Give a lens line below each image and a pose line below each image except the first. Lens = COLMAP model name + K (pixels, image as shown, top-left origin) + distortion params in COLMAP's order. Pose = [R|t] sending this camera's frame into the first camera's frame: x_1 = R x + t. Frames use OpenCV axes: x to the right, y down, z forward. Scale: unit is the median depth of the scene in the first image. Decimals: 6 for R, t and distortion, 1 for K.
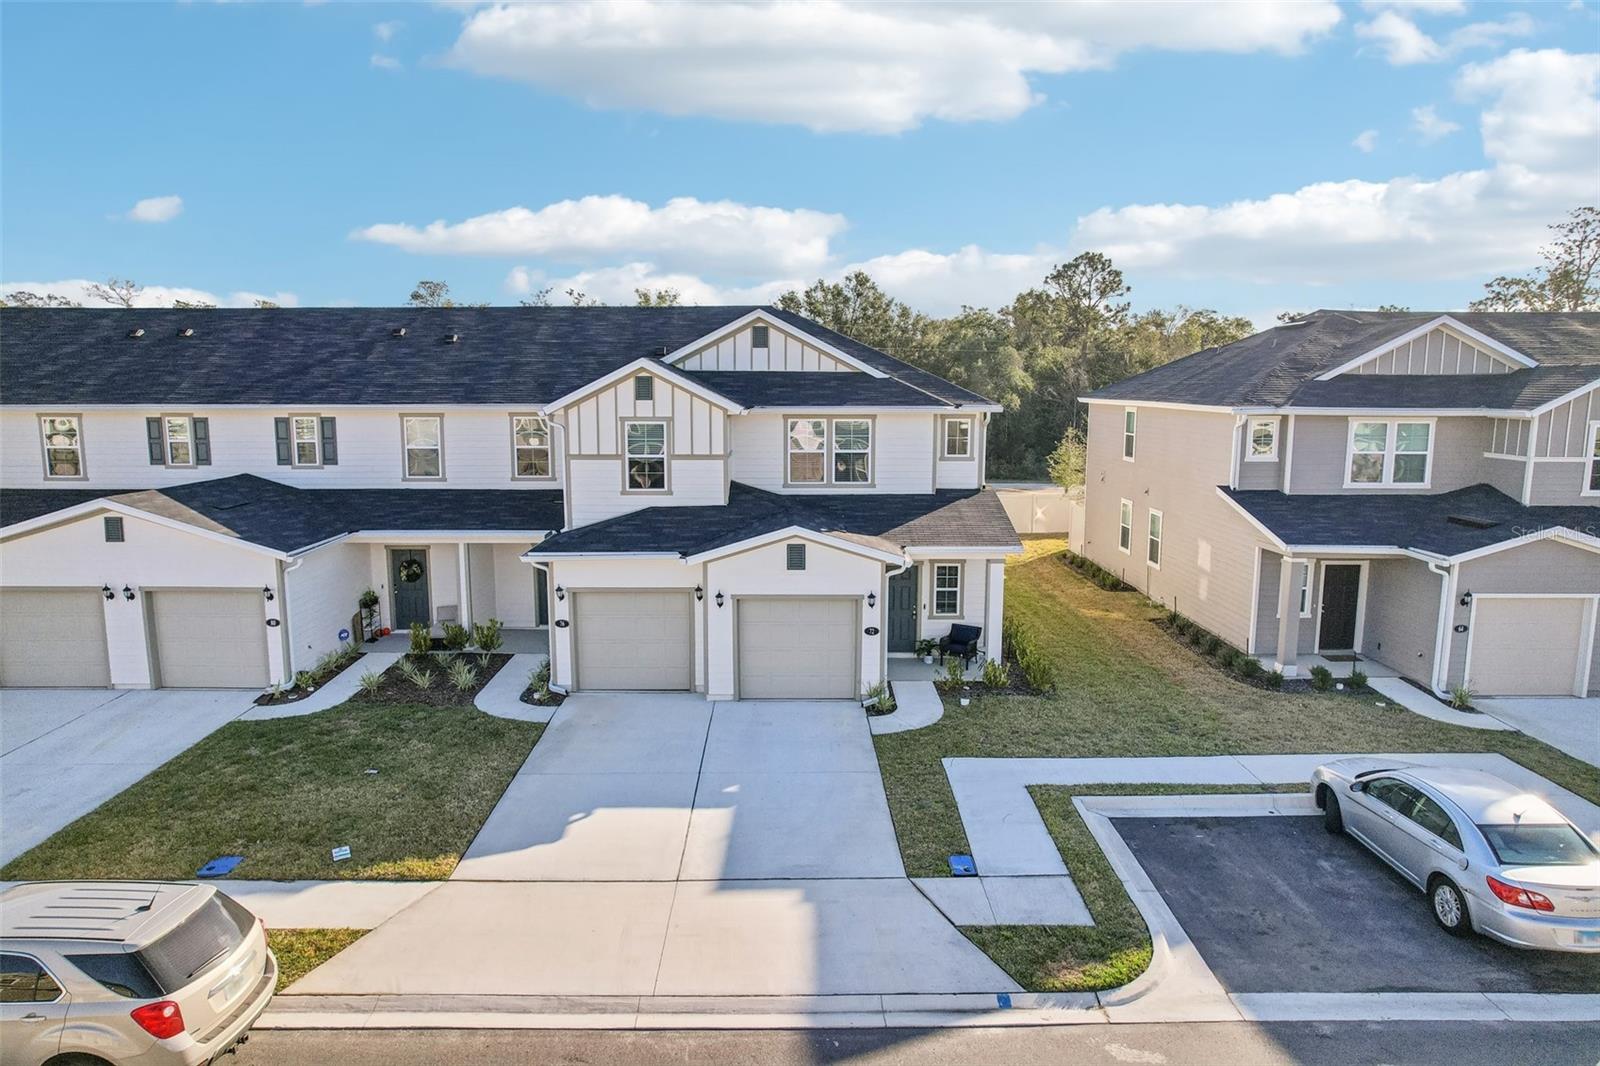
lens RADIAL K [[1004.5, 0, 812.6], [0, 1004.5, 531.3], [0, 0, 1]] dist [-0.044025, 0.001576]
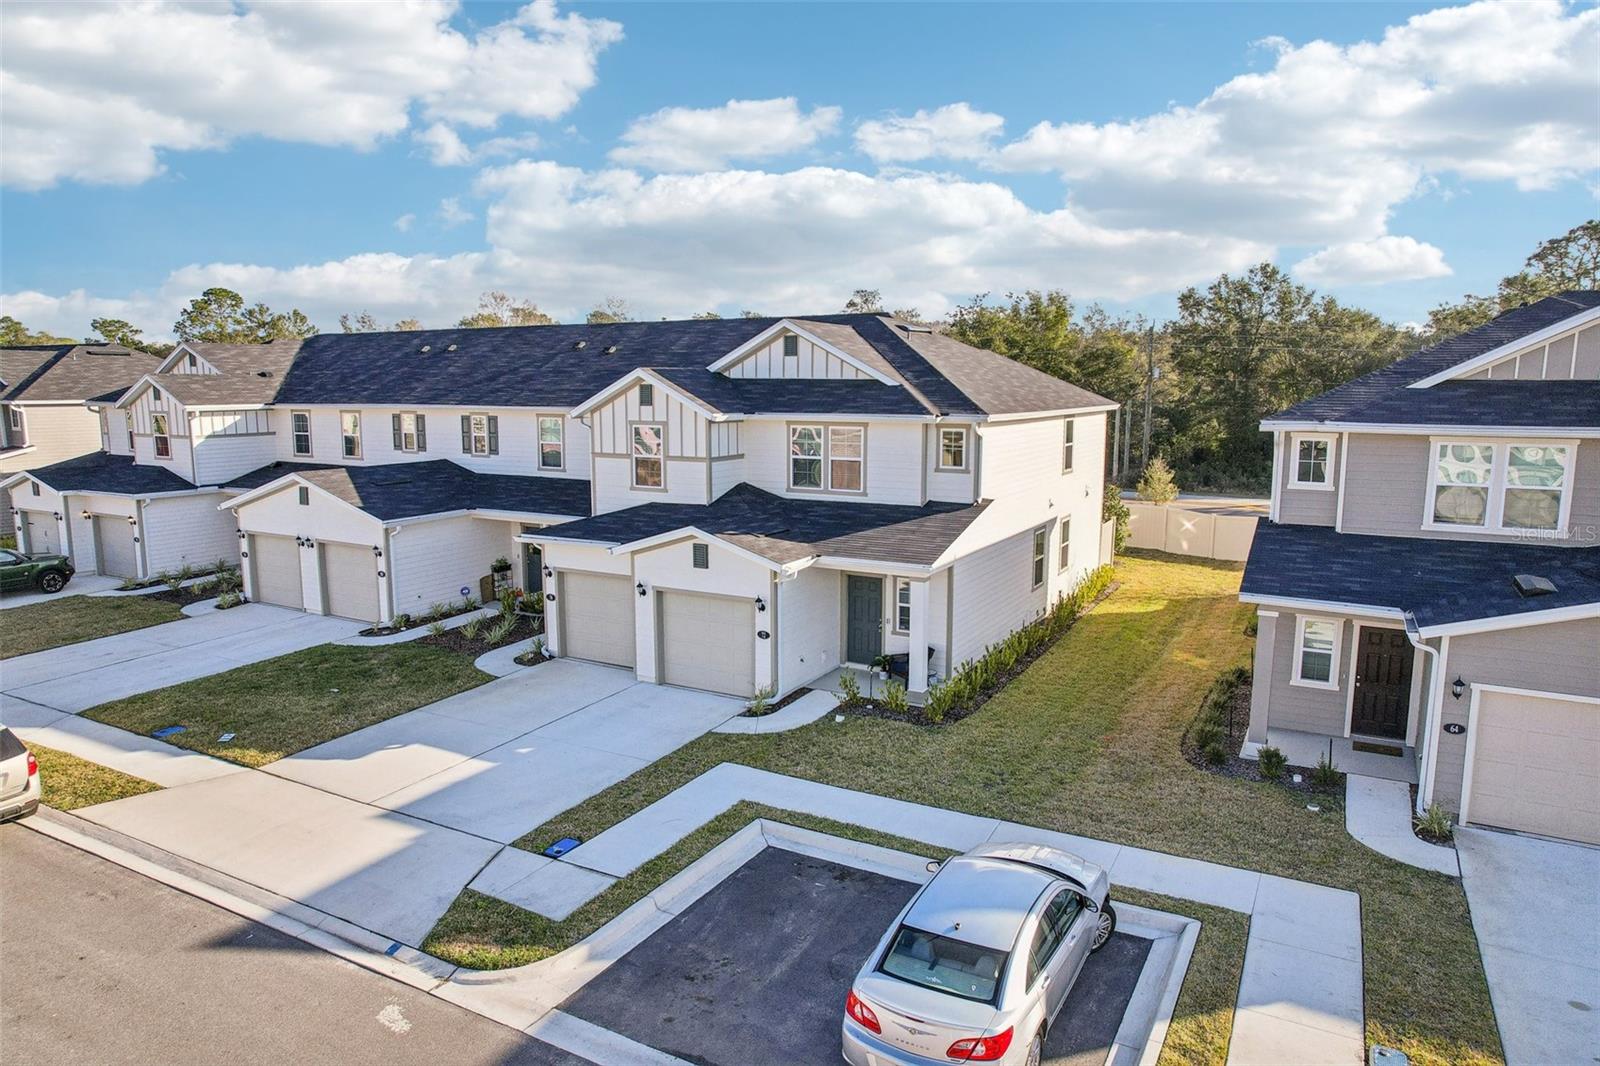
lens RADIAL K [[1009.6, 0, 821.1], [0, 1009.6, 534.8], [0, 0, 1]] dist [-0.069444, 0.059870]
pose [[0.874430, 0.071510, -0.479853, 0.579169], [-0.070498, 0.997308, 0.020157, -0.026022], [0.480003, 0.016203, 0.877117, 0.124725]]
